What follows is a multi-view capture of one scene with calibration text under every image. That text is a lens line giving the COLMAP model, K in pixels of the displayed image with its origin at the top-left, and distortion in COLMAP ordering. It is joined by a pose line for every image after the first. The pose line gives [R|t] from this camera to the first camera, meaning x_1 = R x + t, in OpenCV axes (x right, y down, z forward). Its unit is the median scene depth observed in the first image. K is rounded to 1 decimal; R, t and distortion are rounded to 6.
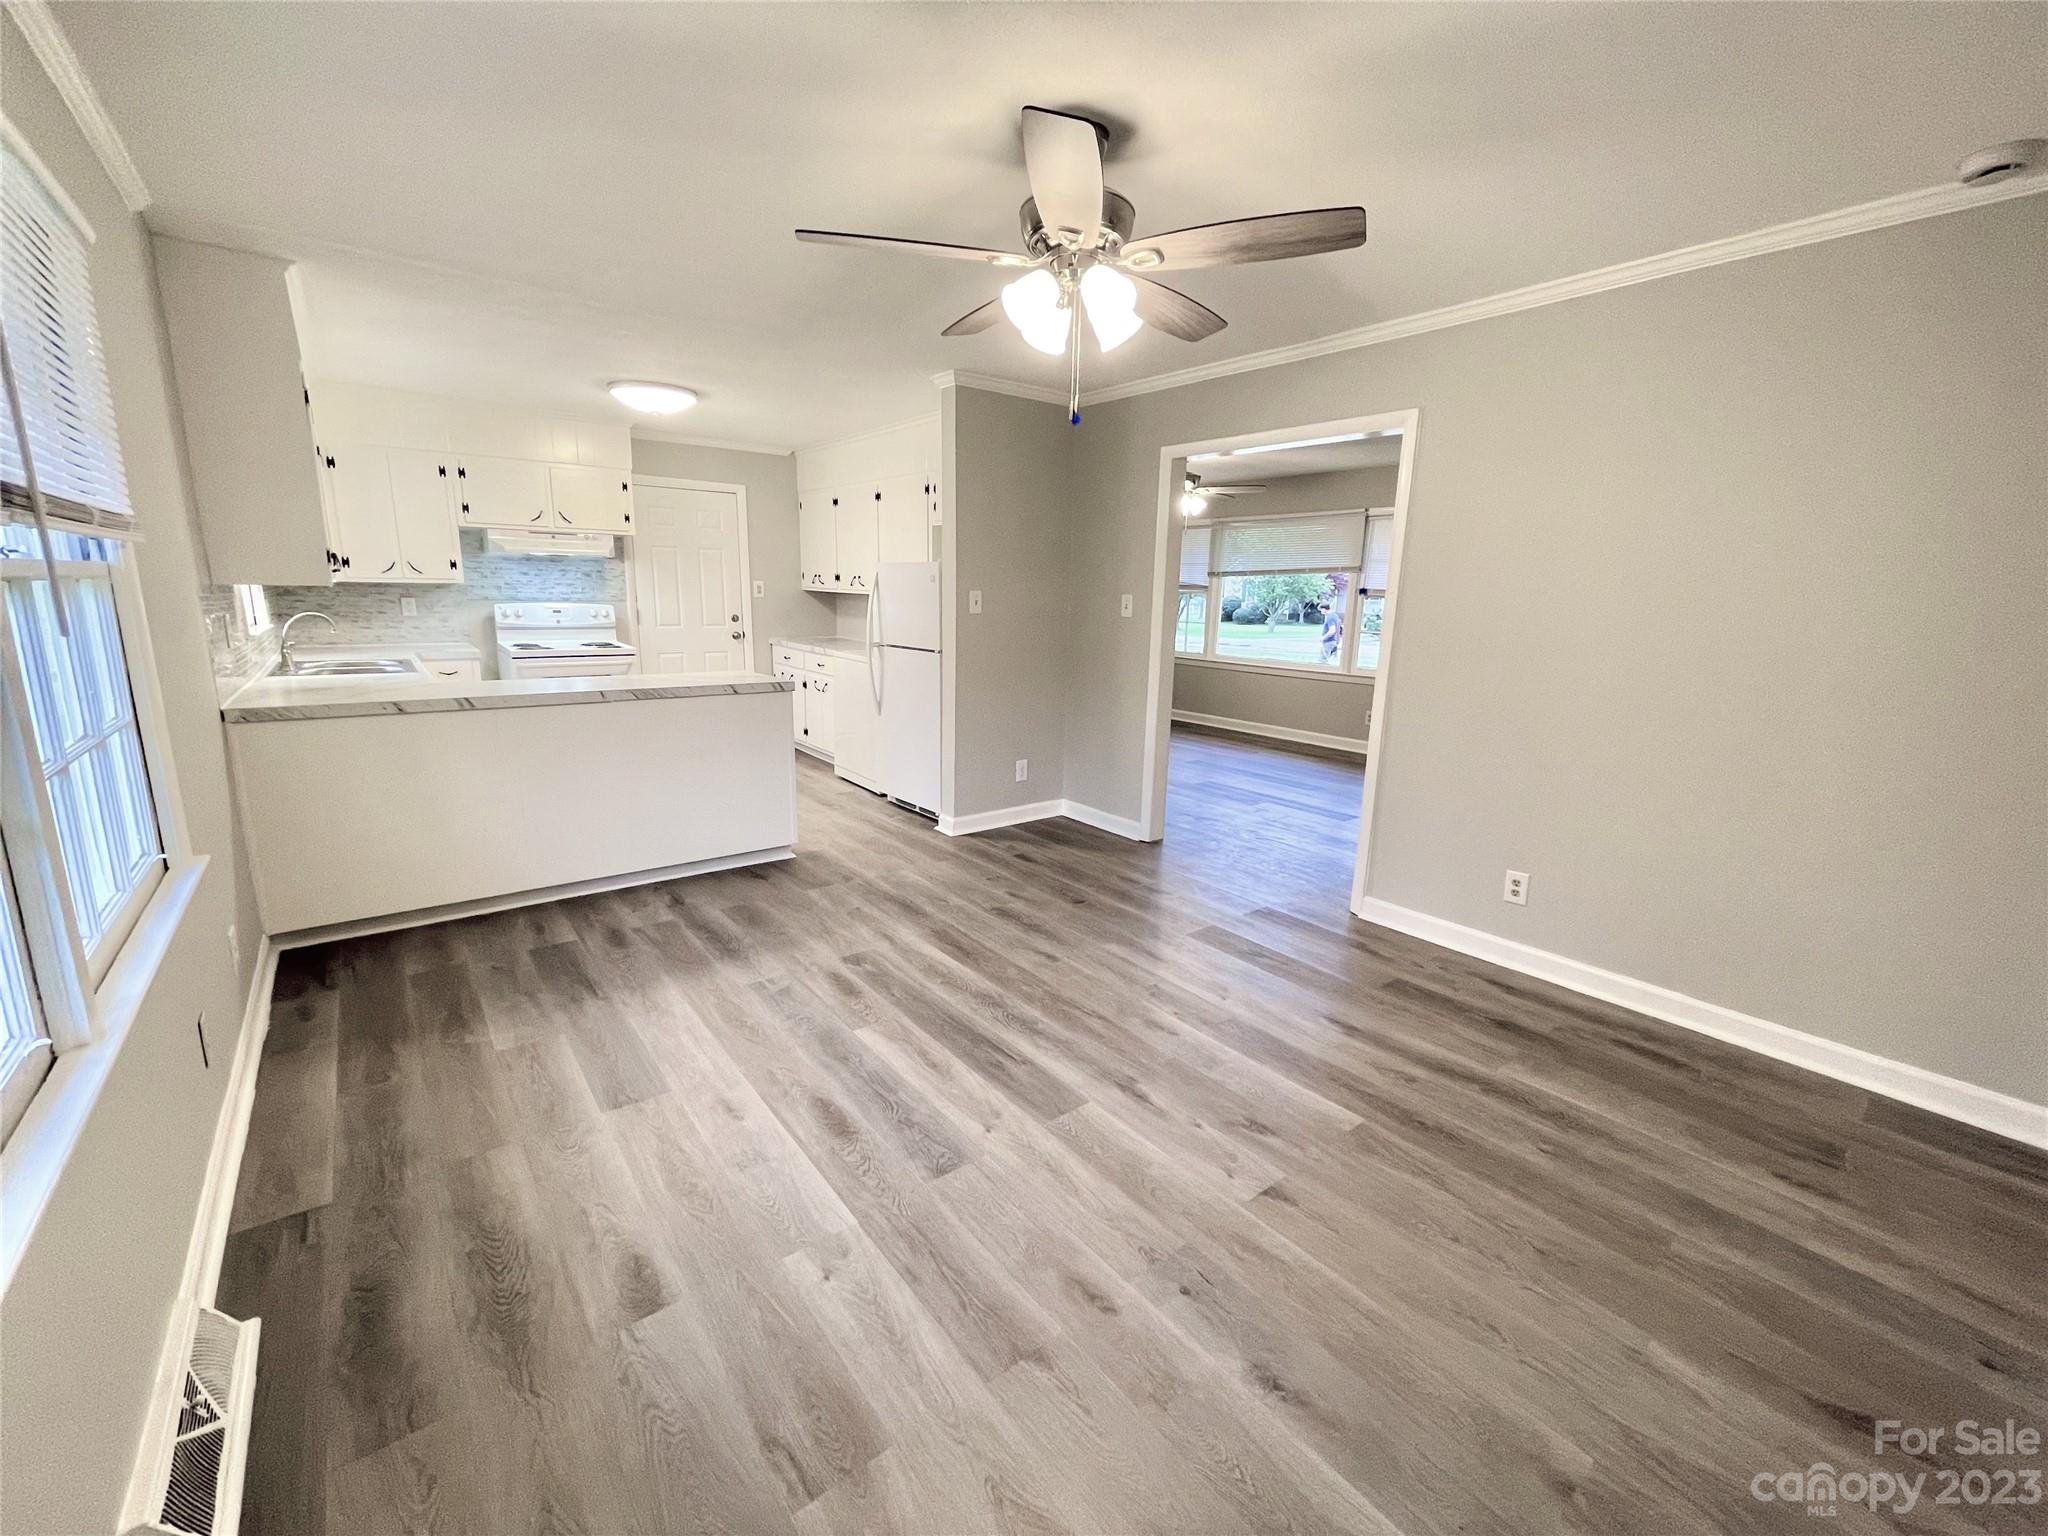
lens RADIAL K [[833.8, 0, 1031.0], [0, 833.8, 759.0], [0, 0, 1]] dist [0.000621, 0.000012]
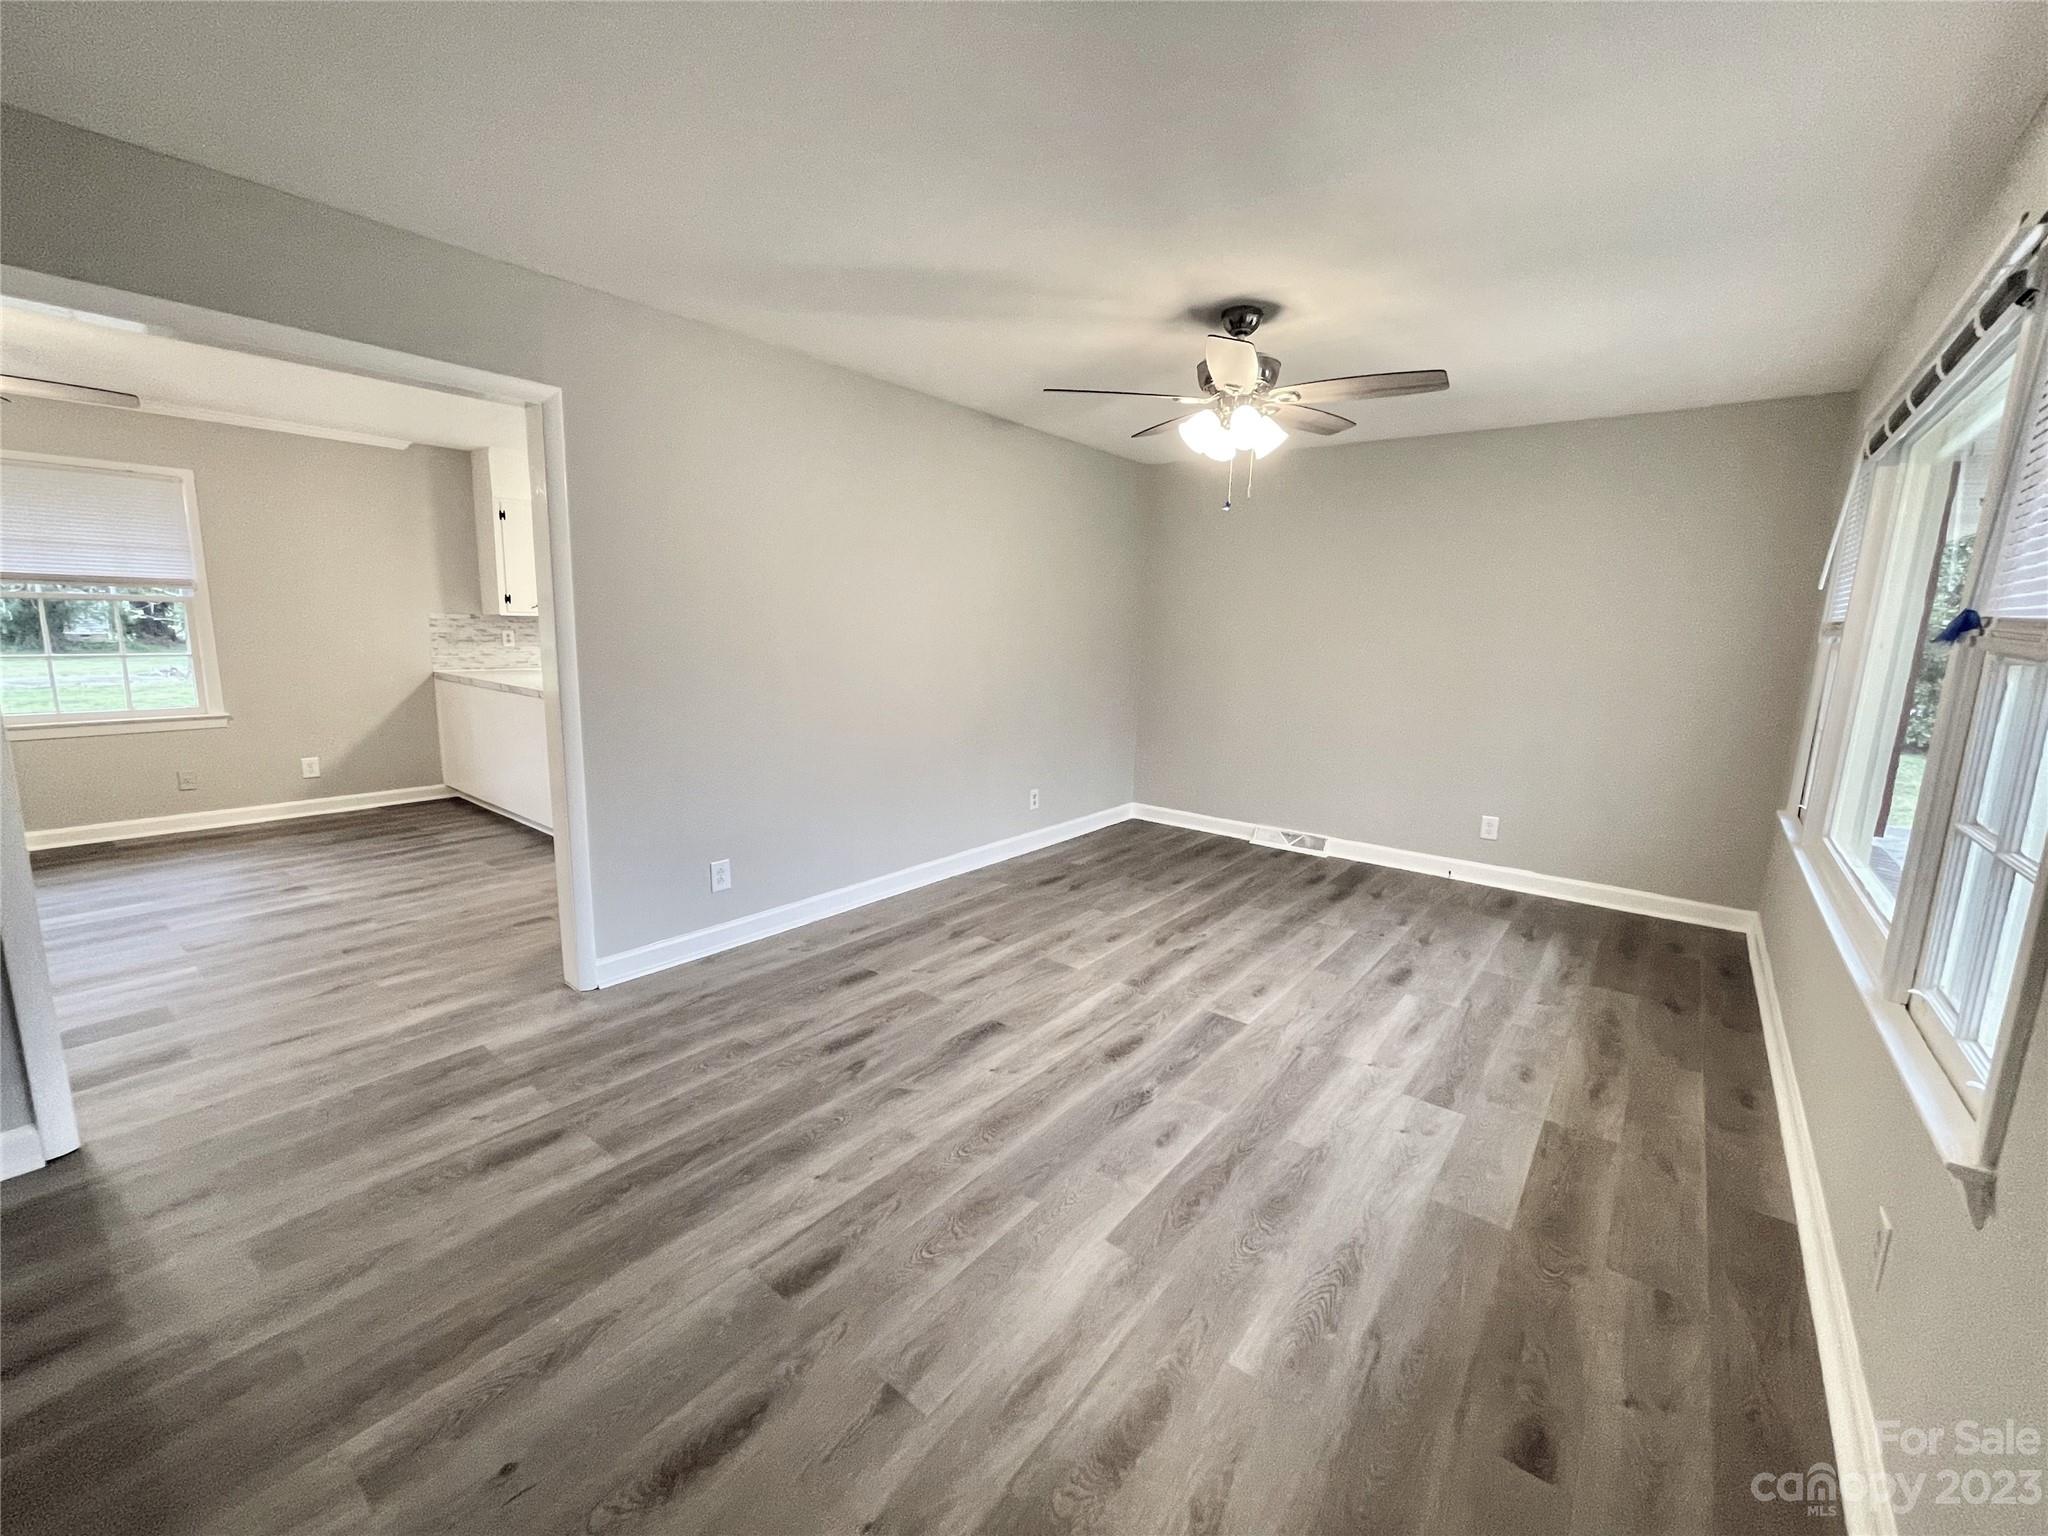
lens RADIAL K [[834.1, 0, 1024.0], [0, 834.1, 768.0], [0, 0, 1]] dist [-0.003977, -0.000136]
pose [[0.237028, 0.154032, -0.959214, 1.108764], [-0.218973, 0.970414, 0.101721, -0.281048], [0.946503, 0.185932, 0.263744, 1.485800]]
